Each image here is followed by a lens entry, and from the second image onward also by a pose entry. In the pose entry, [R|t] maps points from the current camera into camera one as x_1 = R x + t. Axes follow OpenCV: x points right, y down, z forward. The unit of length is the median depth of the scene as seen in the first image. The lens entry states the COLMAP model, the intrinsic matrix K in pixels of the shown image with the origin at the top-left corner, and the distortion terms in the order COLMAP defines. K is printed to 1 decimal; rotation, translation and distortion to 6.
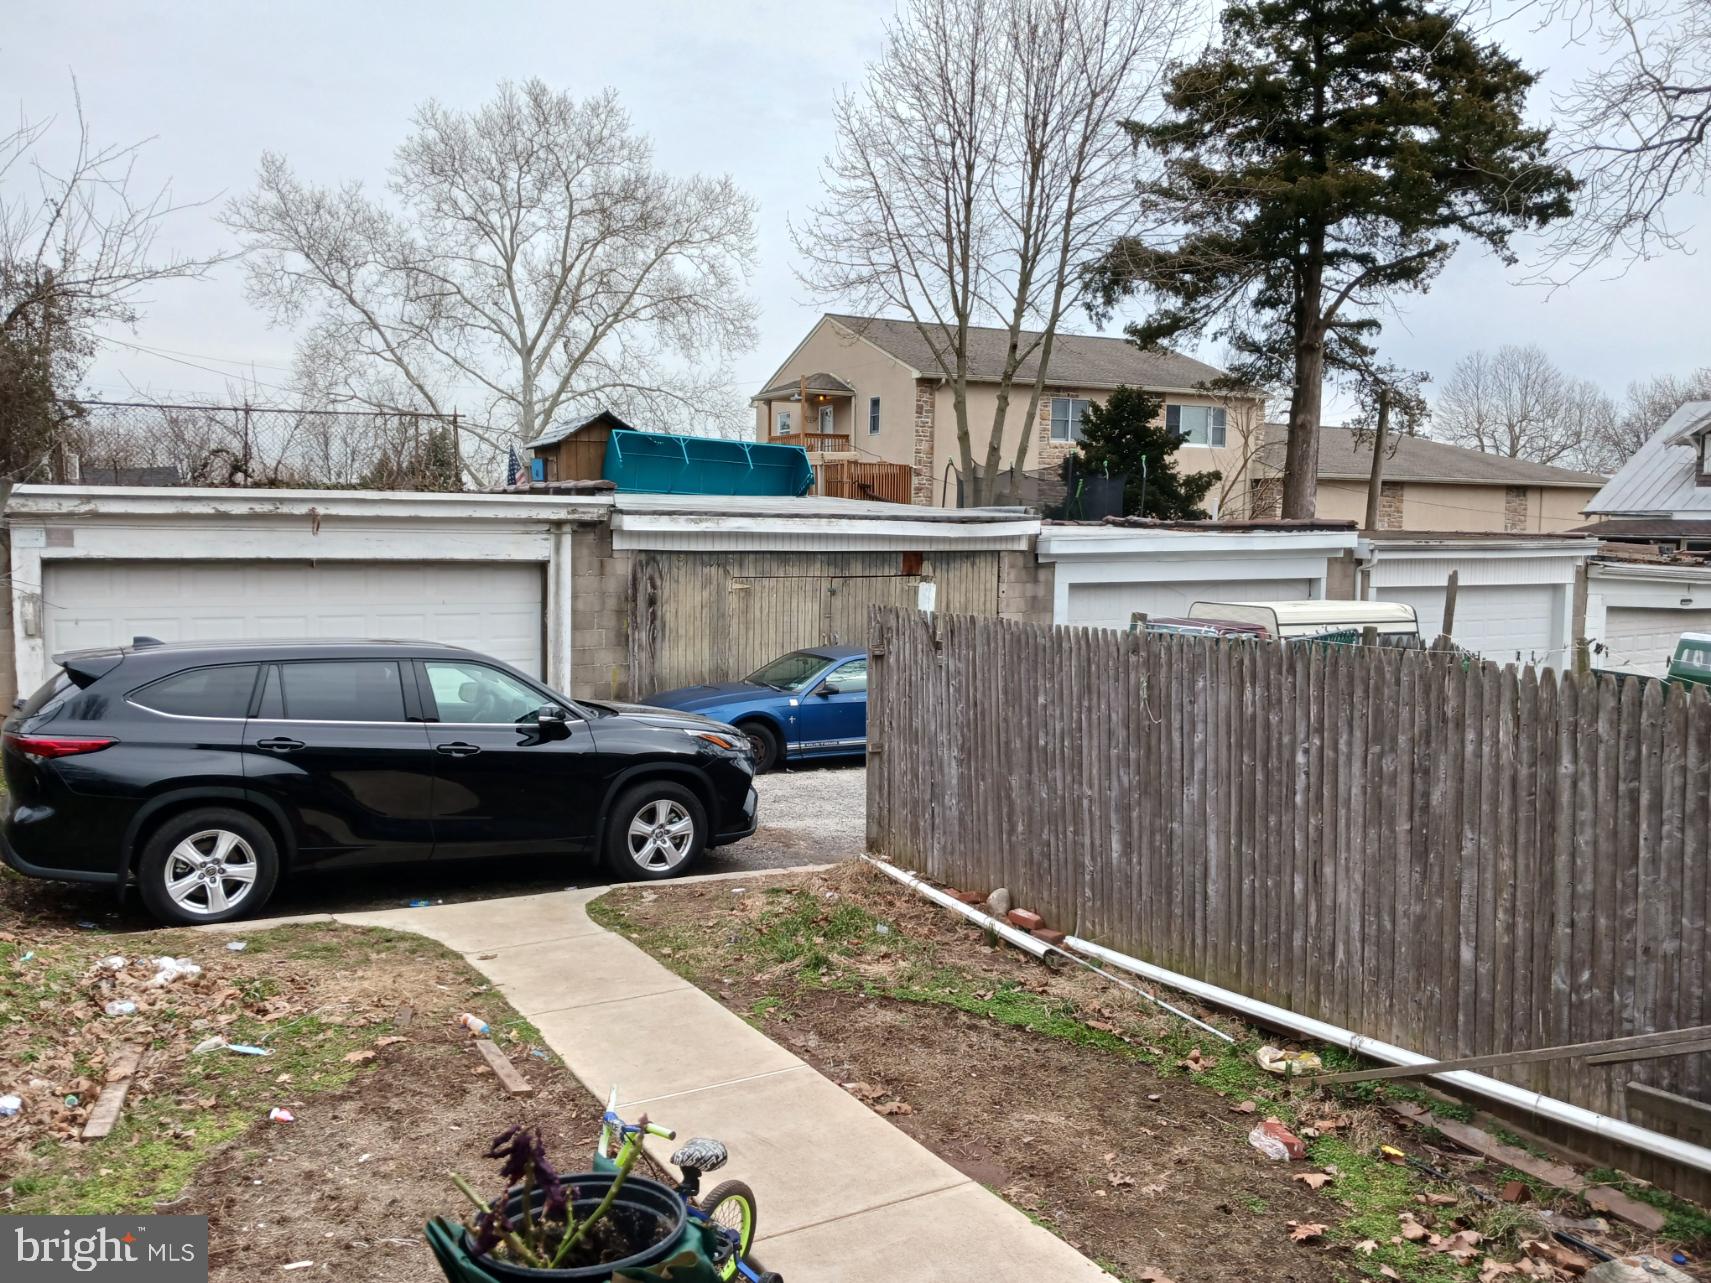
lens RADIAL K [[1407.9, 0, 855.5], [0, 1407.9, 641.5], [0, 0, 1]] dist [0.163304, -0.346786]
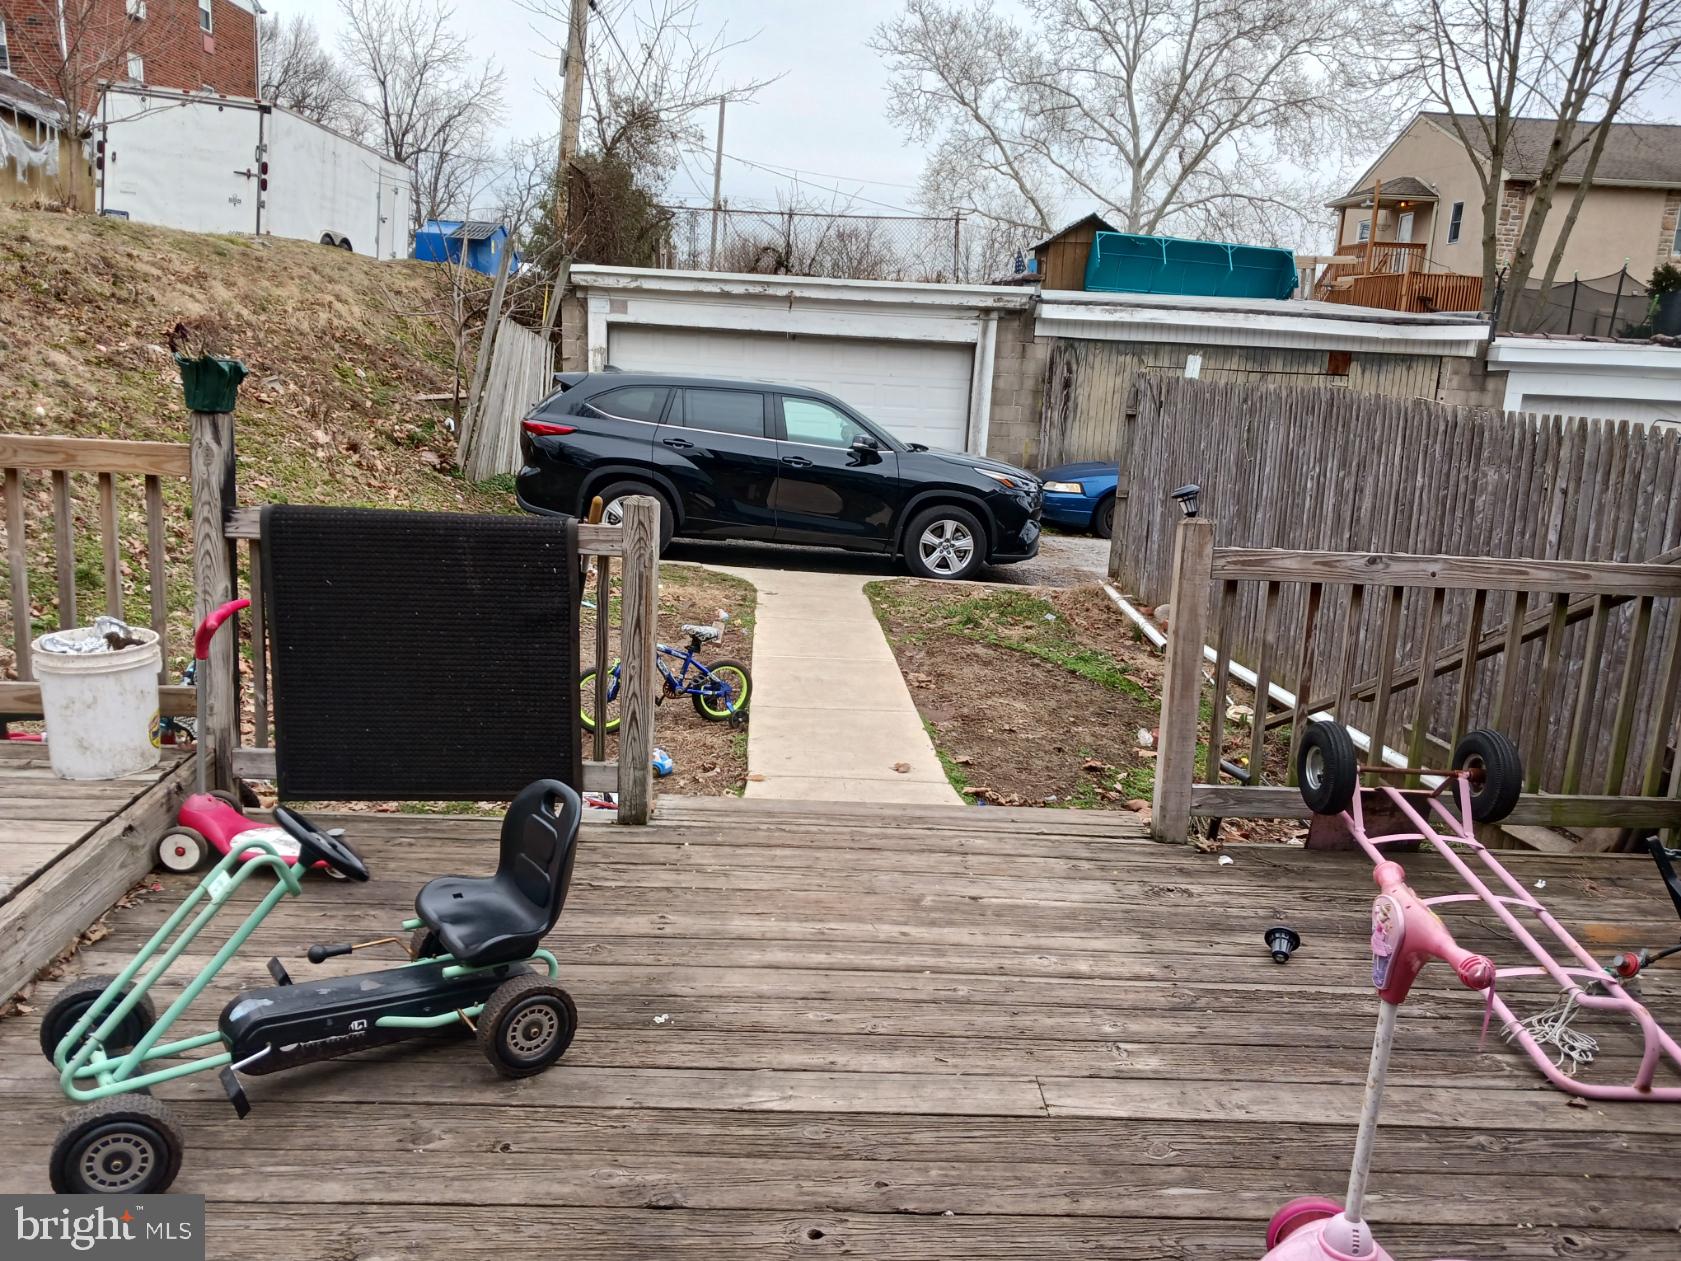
lens RADIAL K [[1434.8, 0, 840.5], [0, 1434.8, 630.5], [0, 0, 1]] dist [0.072930, -0.103593]
pose [[0.895069, 0.125304, -0.427961, 0.180649], [-0.077353, 0.988788, 0.127728, 0.028414], [0.439167, -0.081221, 0.894726, -0.107708]]
